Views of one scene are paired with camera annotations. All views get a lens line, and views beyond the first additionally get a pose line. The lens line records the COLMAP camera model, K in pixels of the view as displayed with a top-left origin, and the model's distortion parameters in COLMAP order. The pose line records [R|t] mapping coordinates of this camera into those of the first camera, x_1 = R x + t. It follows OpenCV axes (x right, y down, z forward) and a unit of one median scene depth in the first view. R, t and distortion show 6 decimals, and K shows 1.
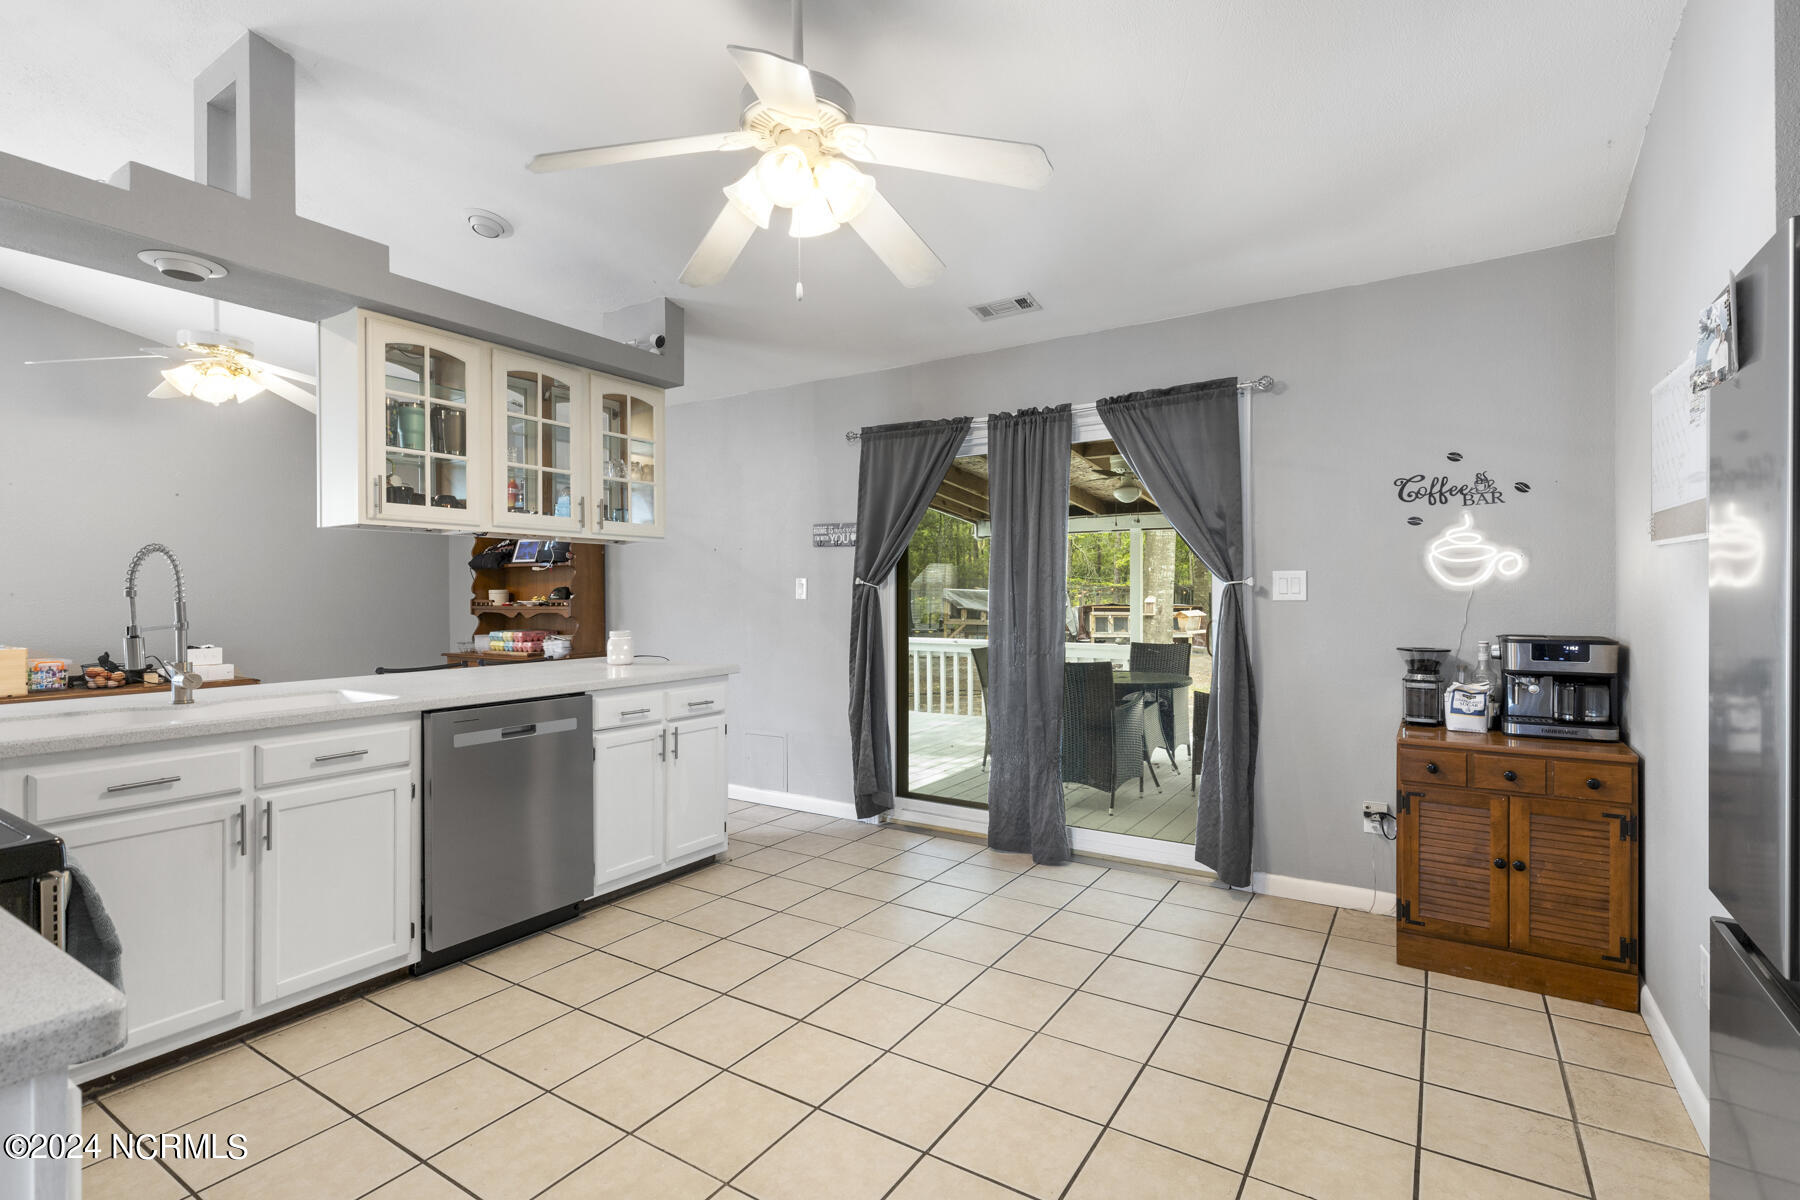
lens RADIAL K [[819.8, 0, 889.0], [0, 819.8, 590.7], [0, 0, 1]] dist [0.006850, -0.001649]
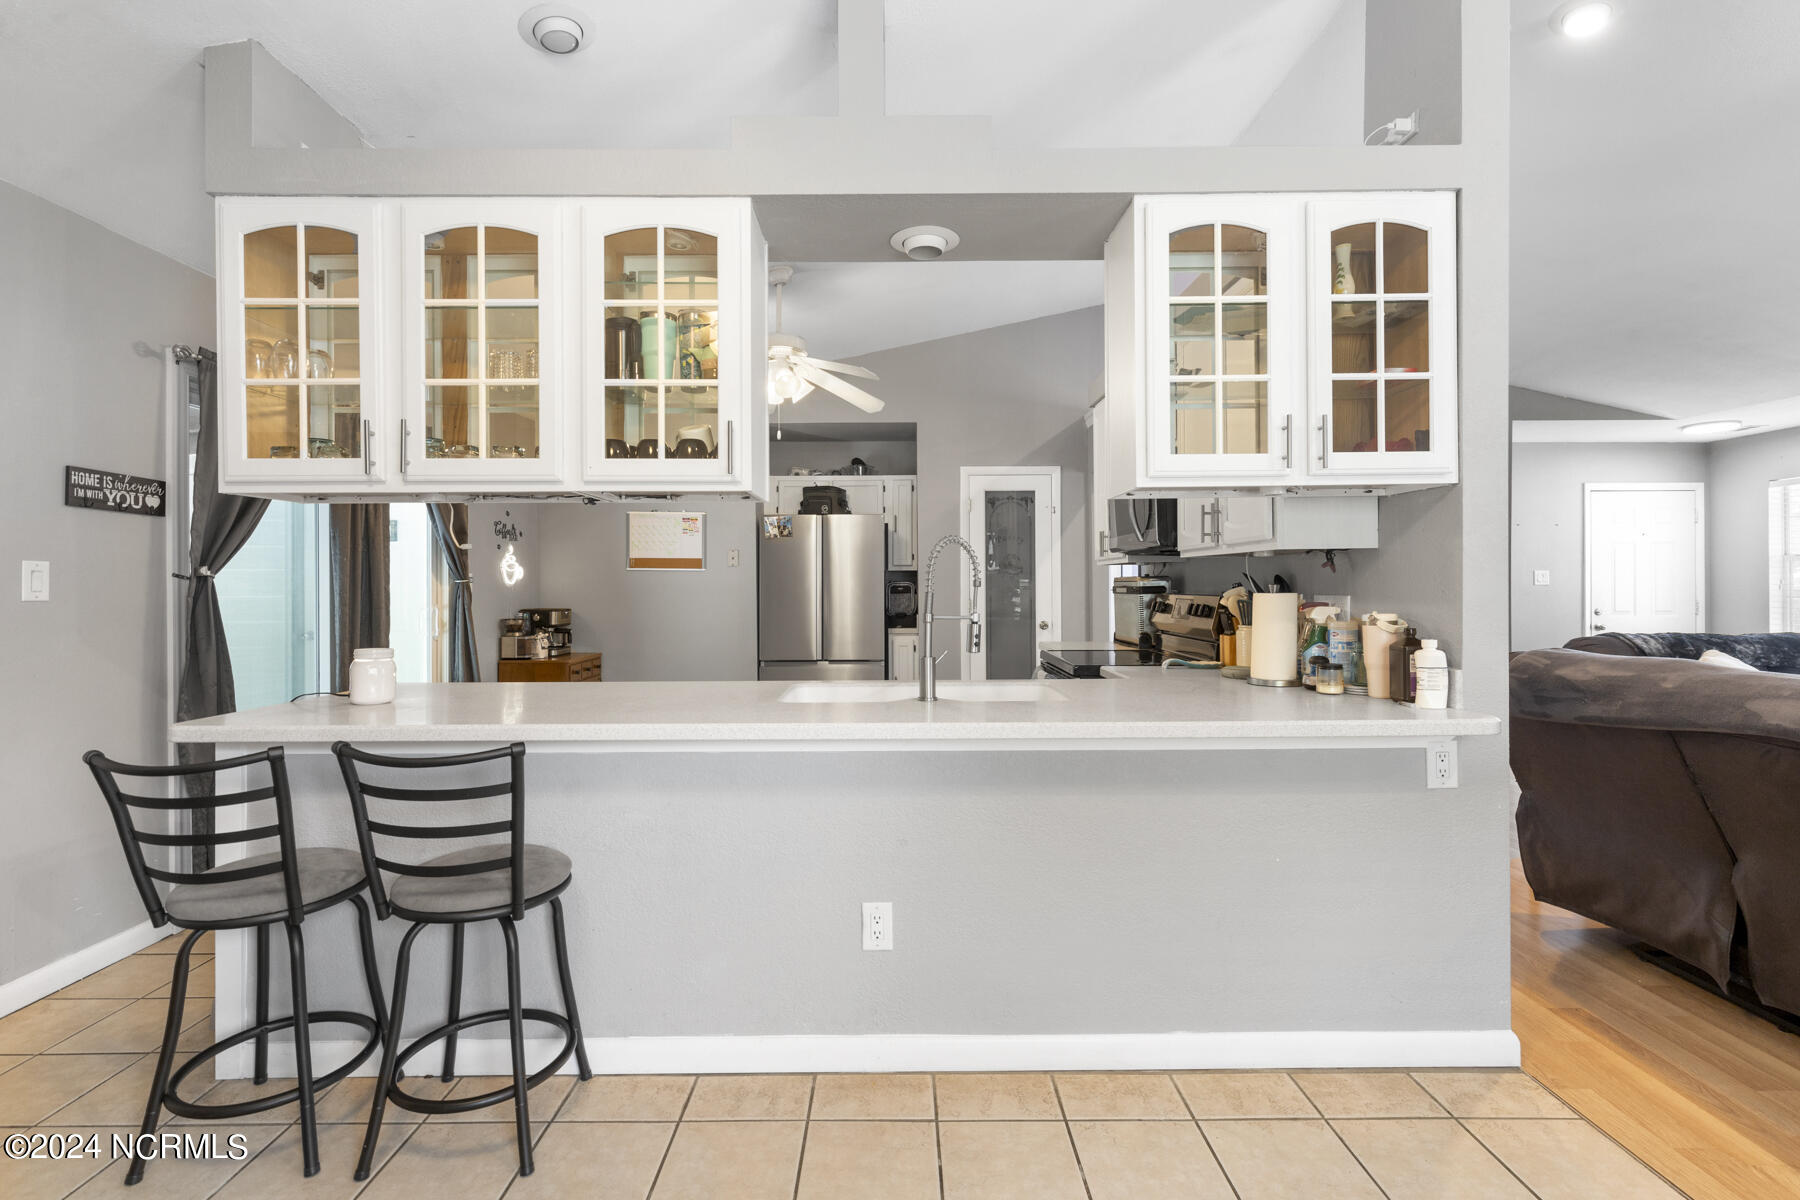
lens RADIAL K [[819.8, 0, 901.5], [0, 819.8, 582.9], [0, 0, 1]] dist [0.006850, -0.001649]
pose [[-0.541933, 0.009826, 0.840364, -1.174322], [0.007194, 0.999949, -0.007053, 0.009617], [-0.840391, 0.002224, -0.541976, 1.110181]]
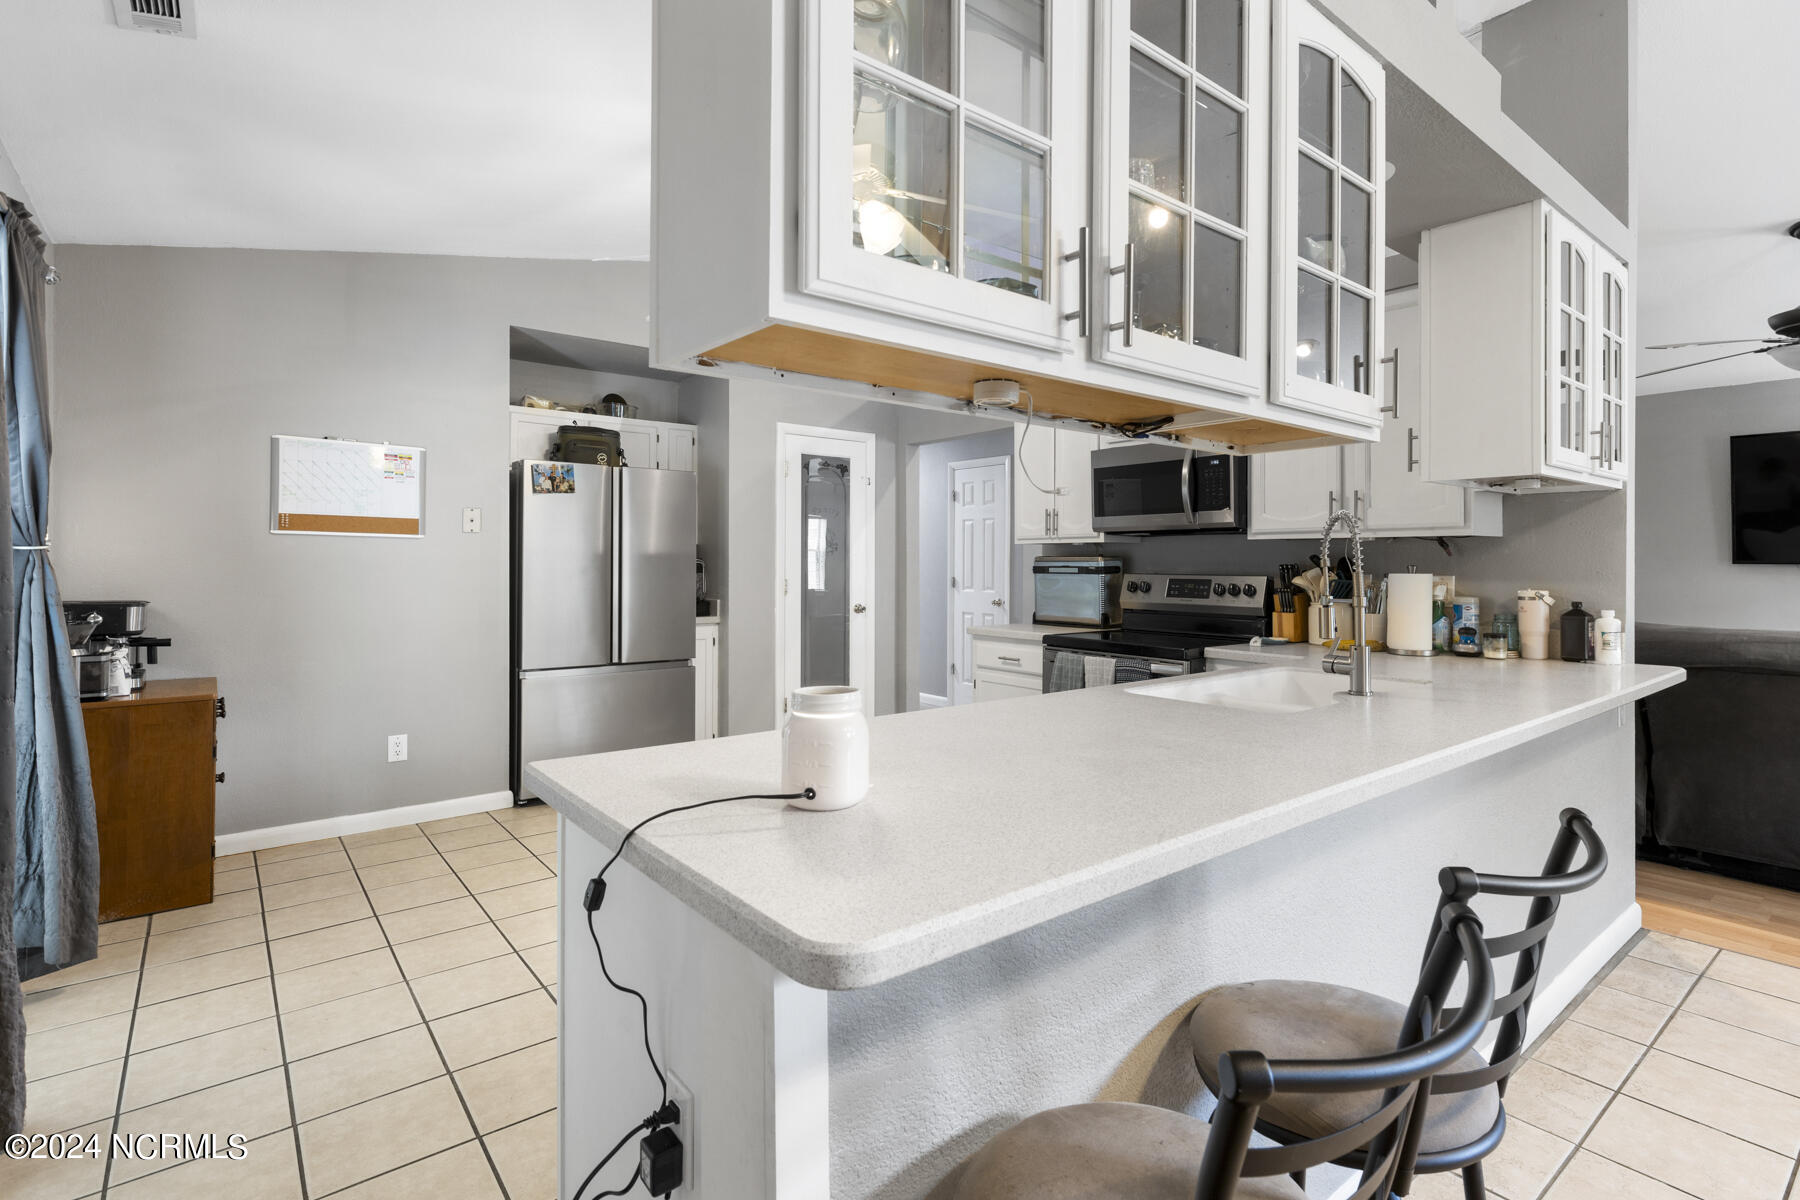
lens RADIAL K [[855.3, 0, 927.1], [0, 855.3, 562.6], [0, 0, 1]] dist [0.009636, 0.000084]
pose [[-0.951344, 0.002424, 0.308122, -0.497857], [0.001531, 0.999994, -0.003142, 0.006898], [-0.308128, -0.002517, -0.951342, 1.428247]]
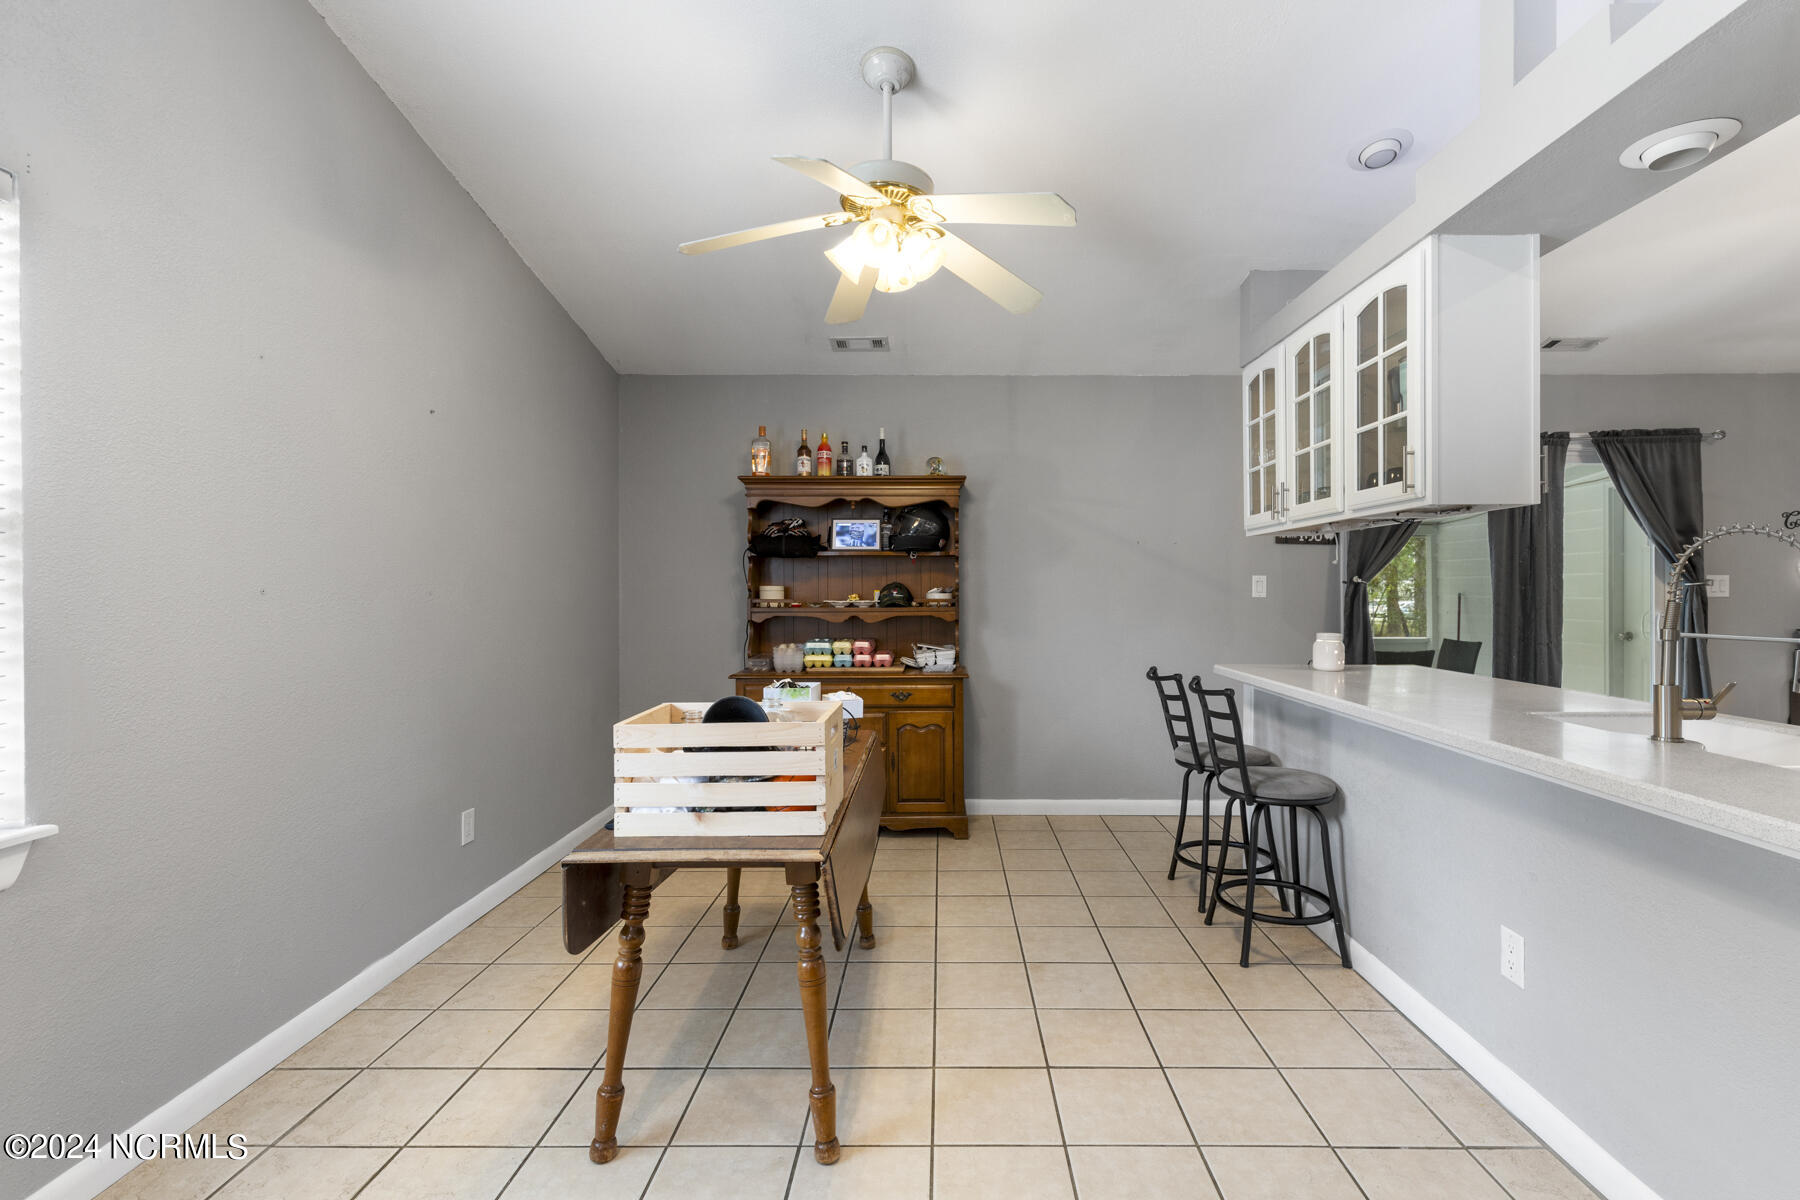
lens RADIAL K [[819.8, 0, 929.3], [0, 819.8, 586.6], [0, 0, 1]] dist [0.006850, -0.001649]
pose [[0.848594, 0.006463, 0.529005, -1.299435], [-0.002811, 0.999966, -0.007709, 0.008752], [-0.529037, 0.005055, 0.848584, 0.516553]]
